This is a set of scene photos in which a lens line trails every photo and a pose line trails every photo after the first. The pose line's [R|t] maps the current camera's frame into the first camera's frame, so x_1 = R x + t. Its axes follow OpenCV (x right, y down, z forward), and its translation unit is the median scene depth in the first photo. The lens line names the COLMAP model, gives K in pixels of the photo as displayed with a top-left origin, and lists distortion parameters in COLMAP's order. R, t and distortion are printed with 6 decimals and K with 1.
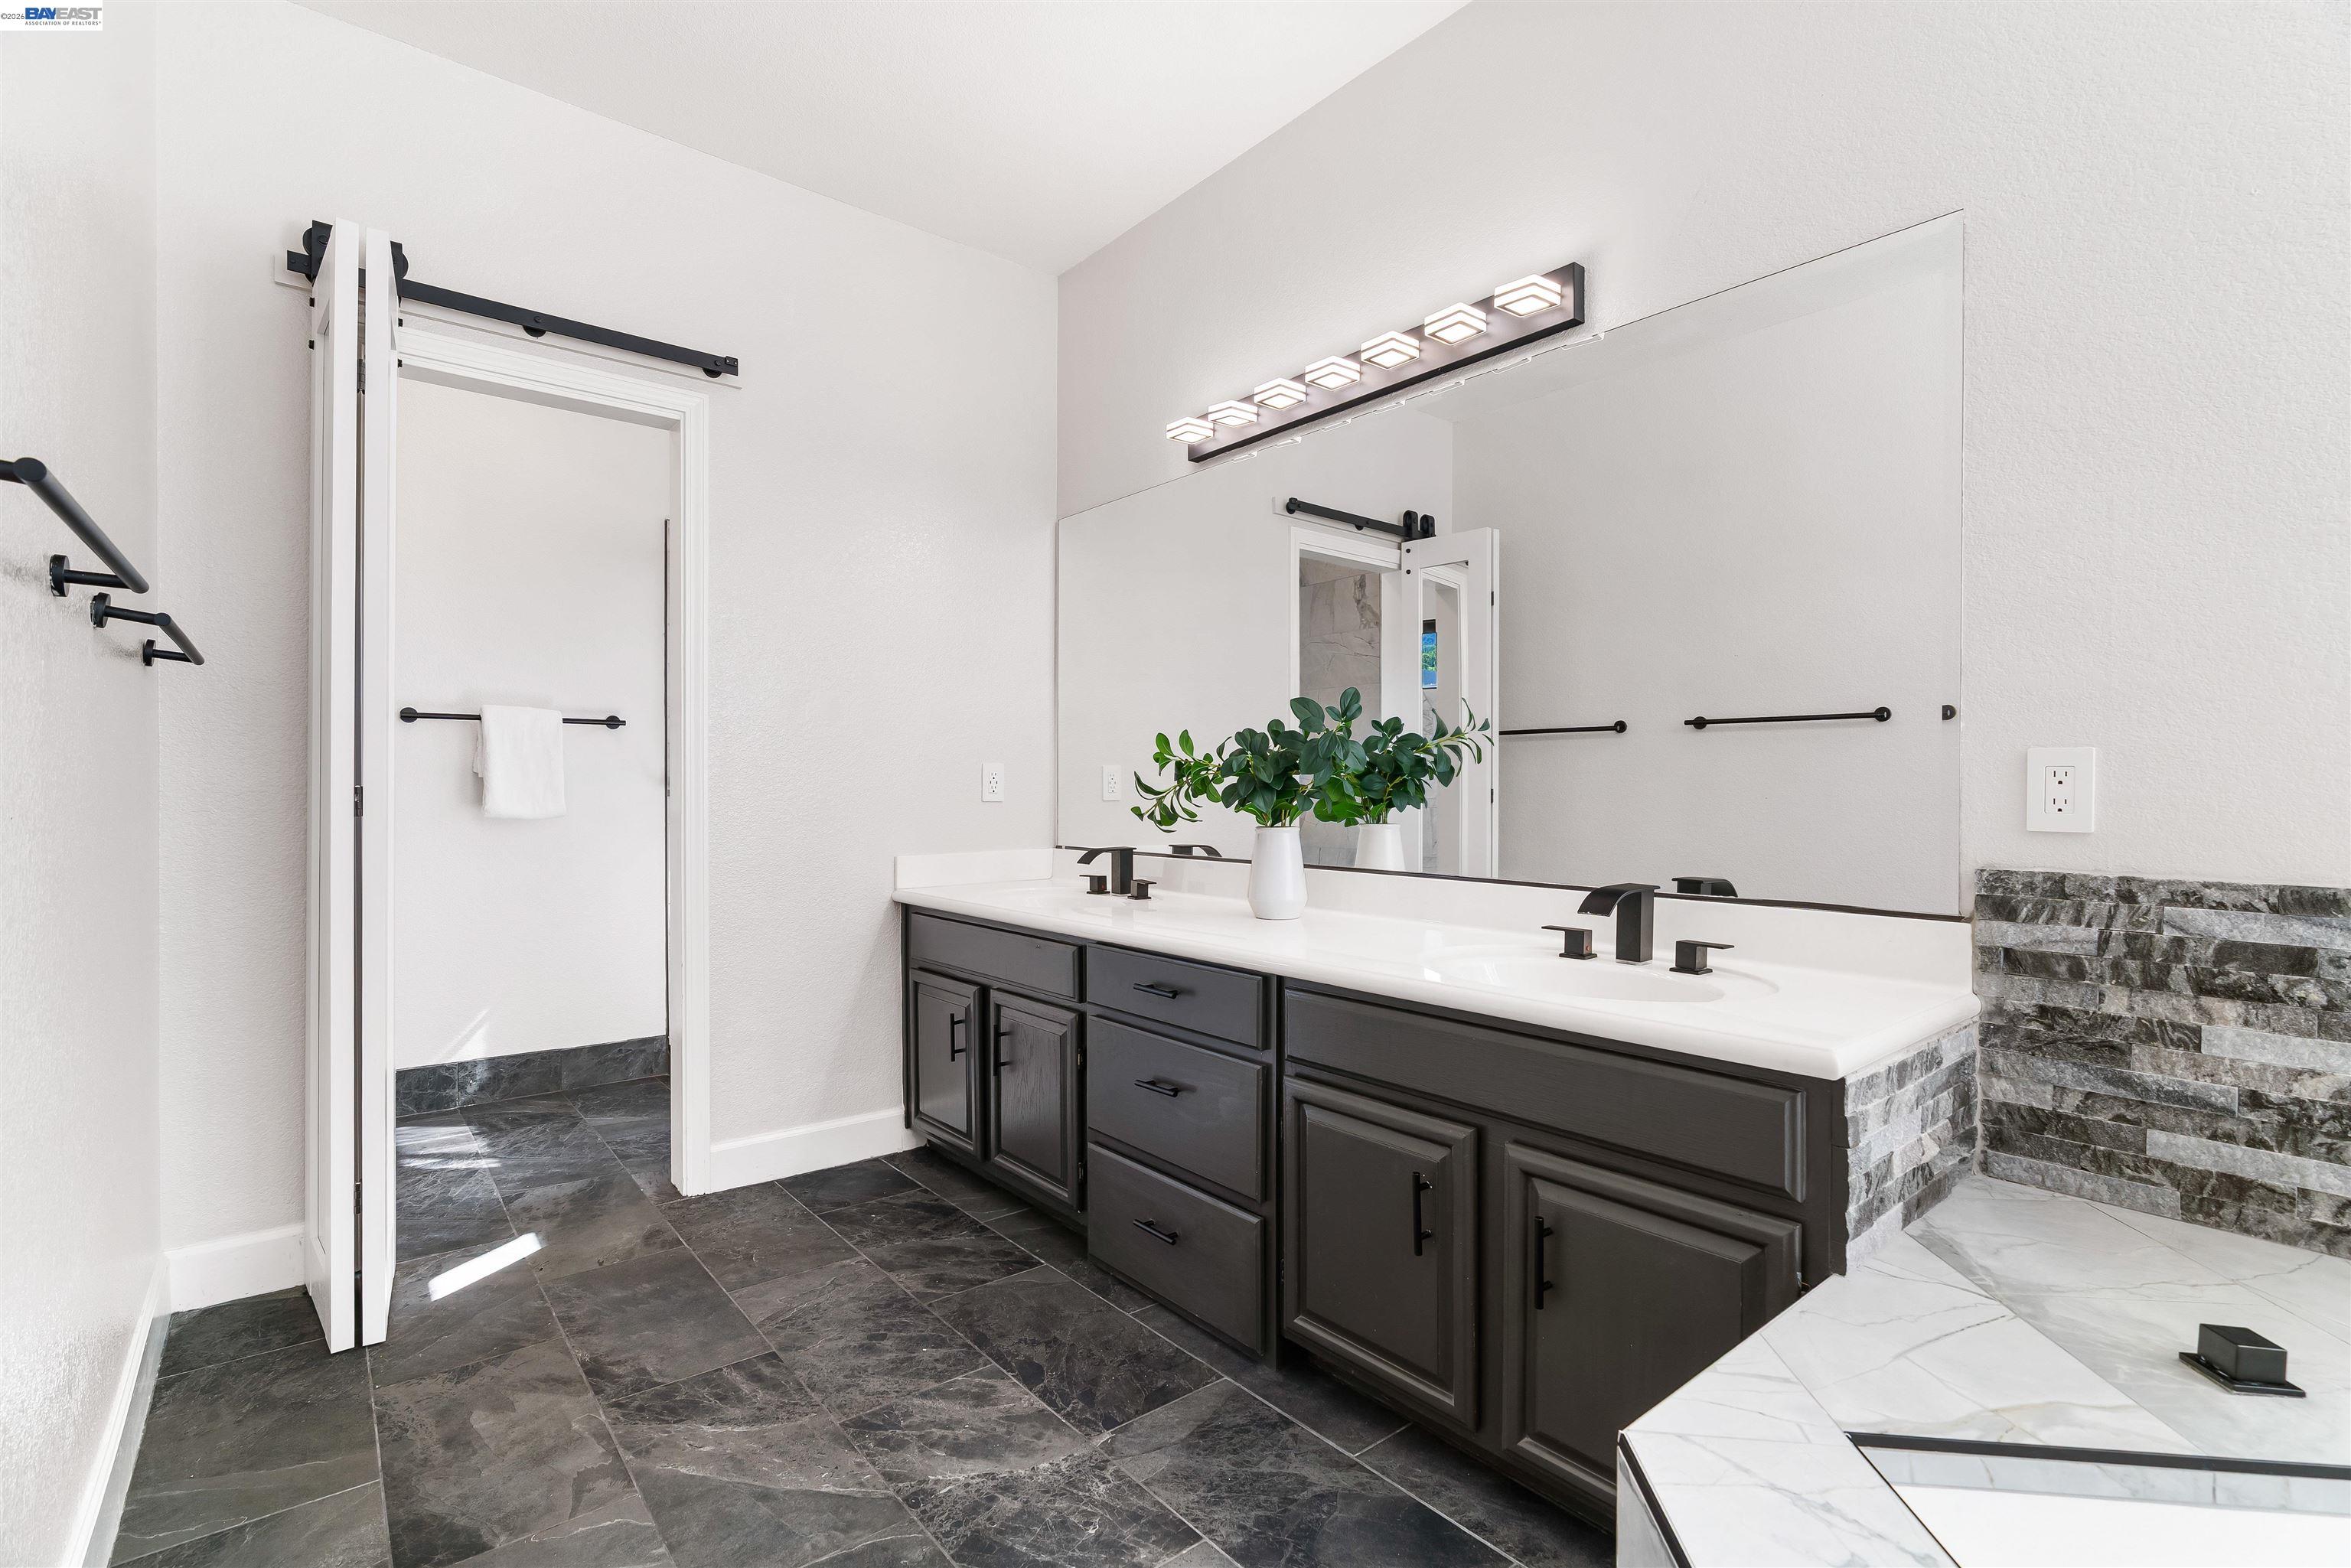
lens RADIAL K [[1081.7, 0, 1180.6], [0, 1081.7, 791.0], [0, 0, 1]] dist [-0.004159, 0.000164]
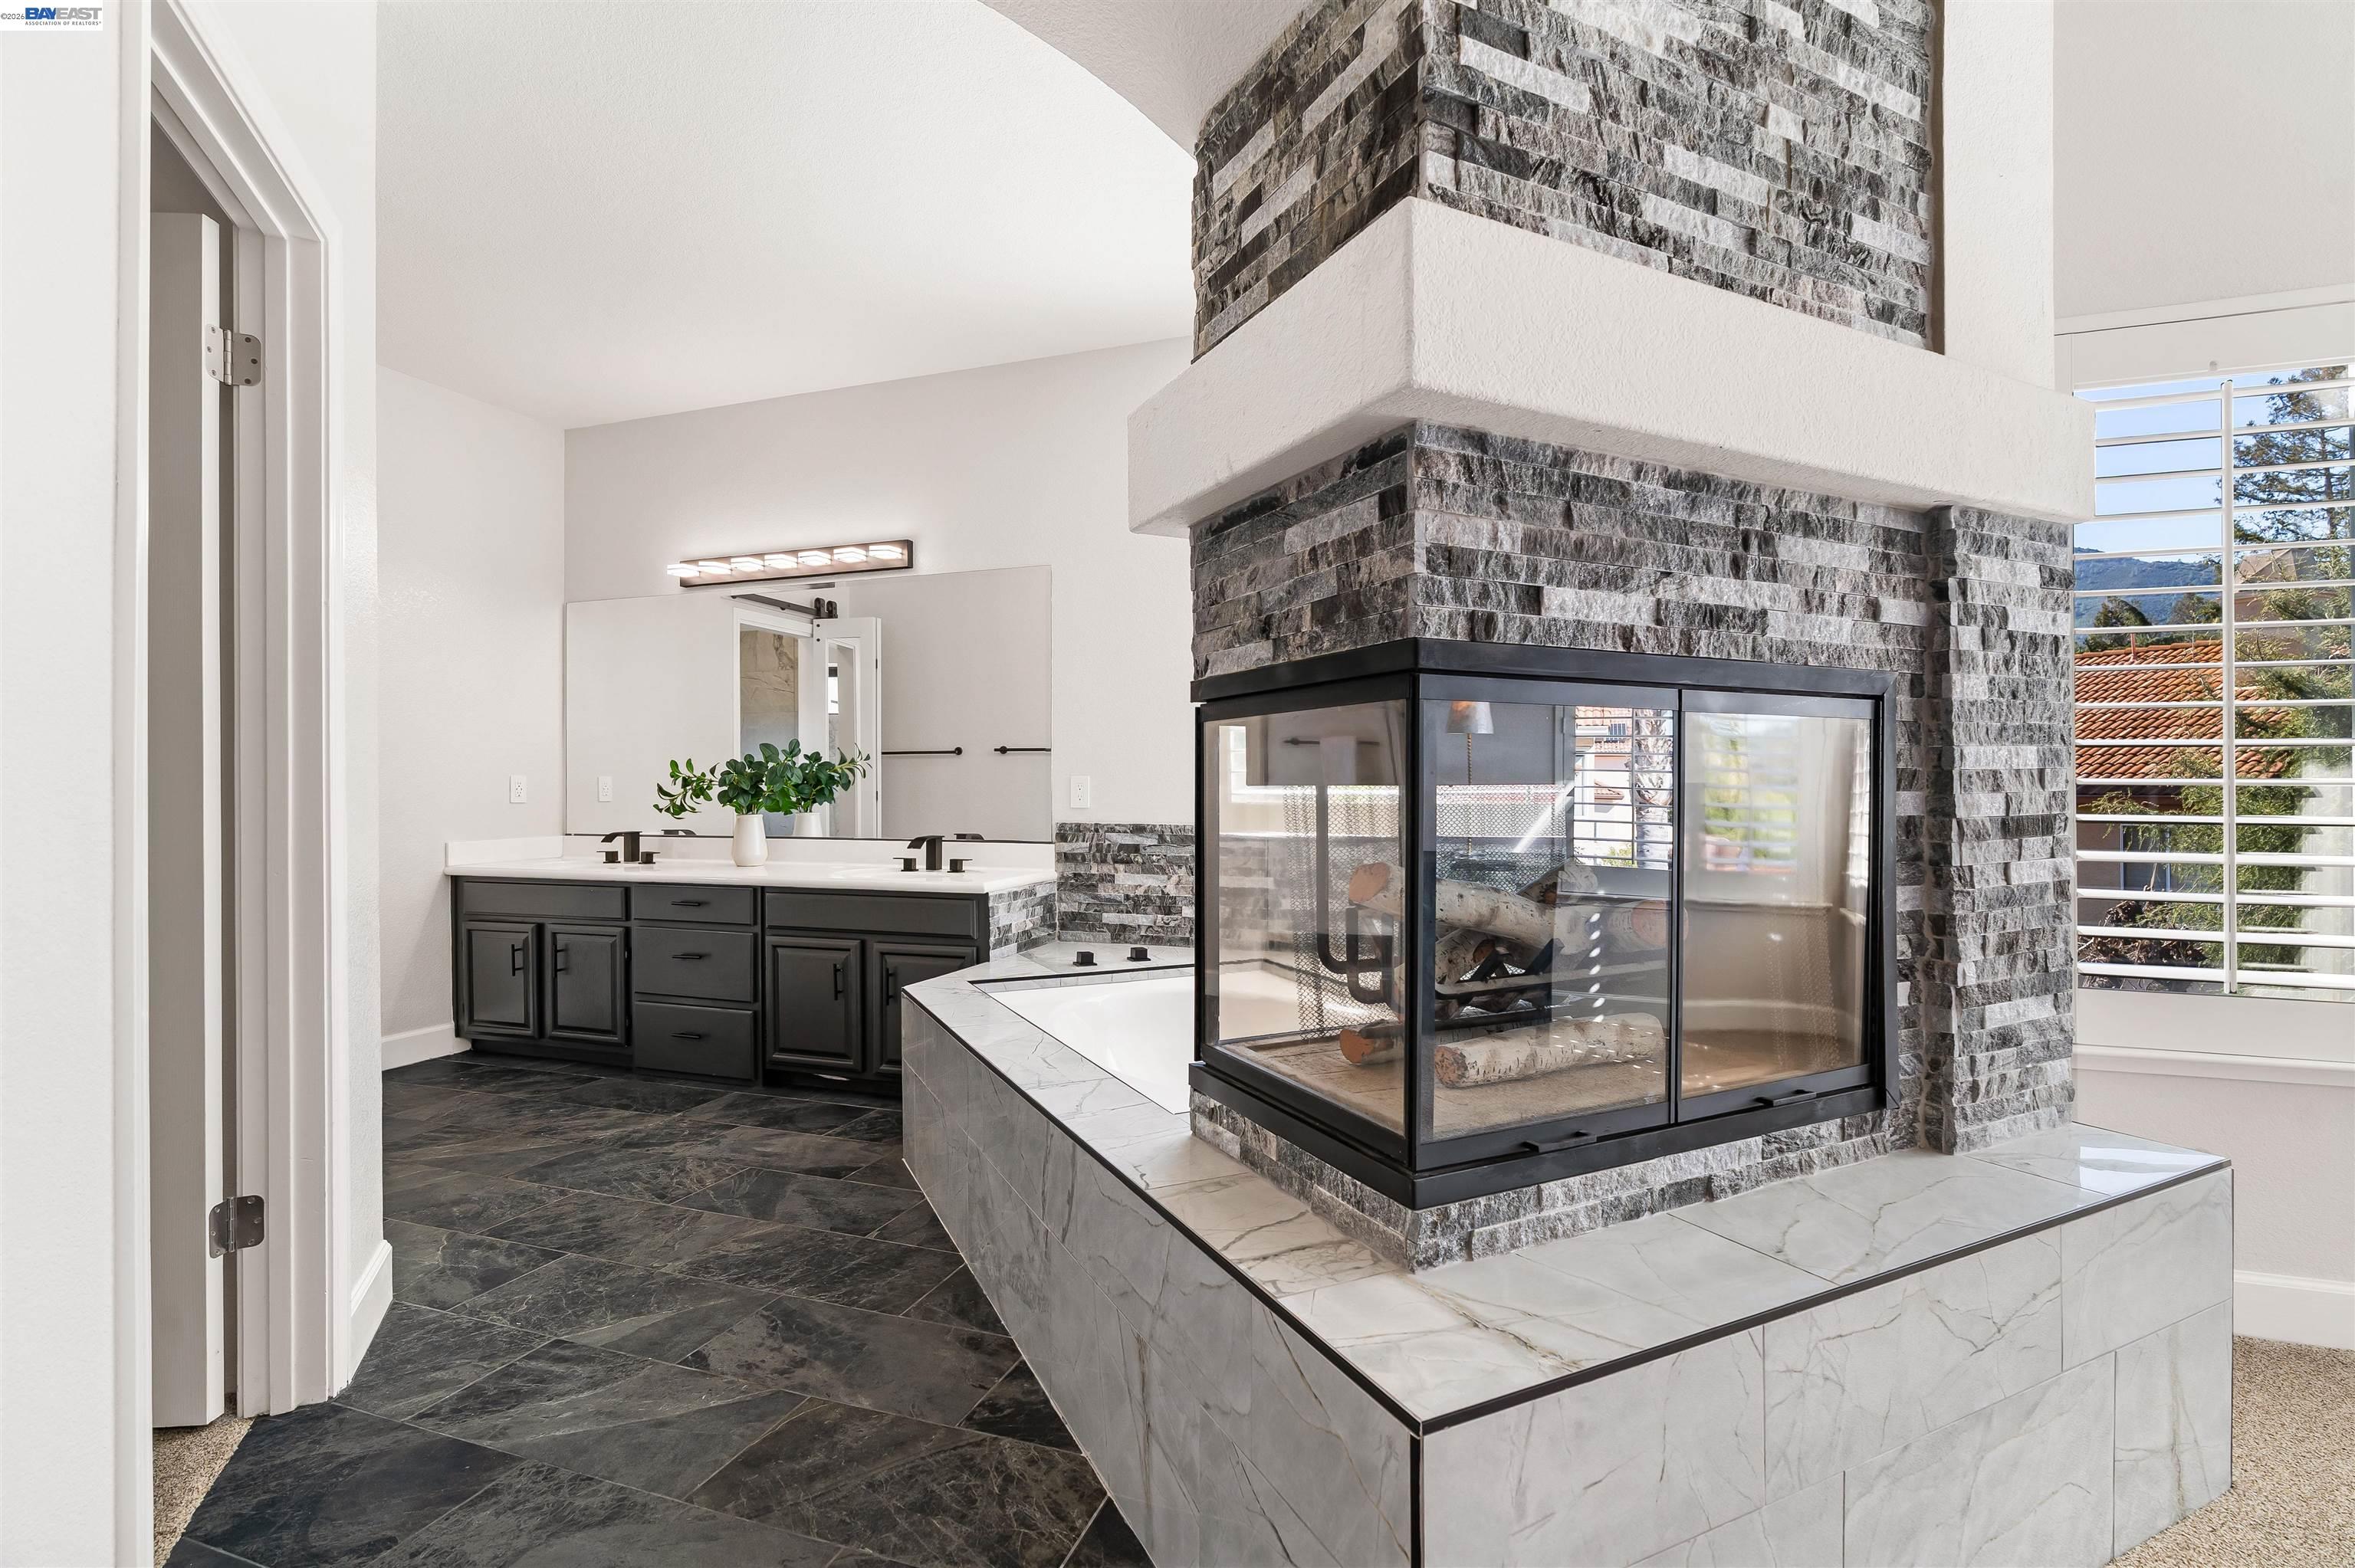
lens RADIAL K [[1083.4, 0, 1182.6], [0, 1083.4, 791.0], [0, 0, 1]] dist [-0.004159, 0.000164]
pose [[0.855854, -0.006394, 0.517178, -0.224202], [0.006033, 0.999979, 0.002380, -0.005462], [-0.517182, 0.001083, 0.855875, -0.898020]]
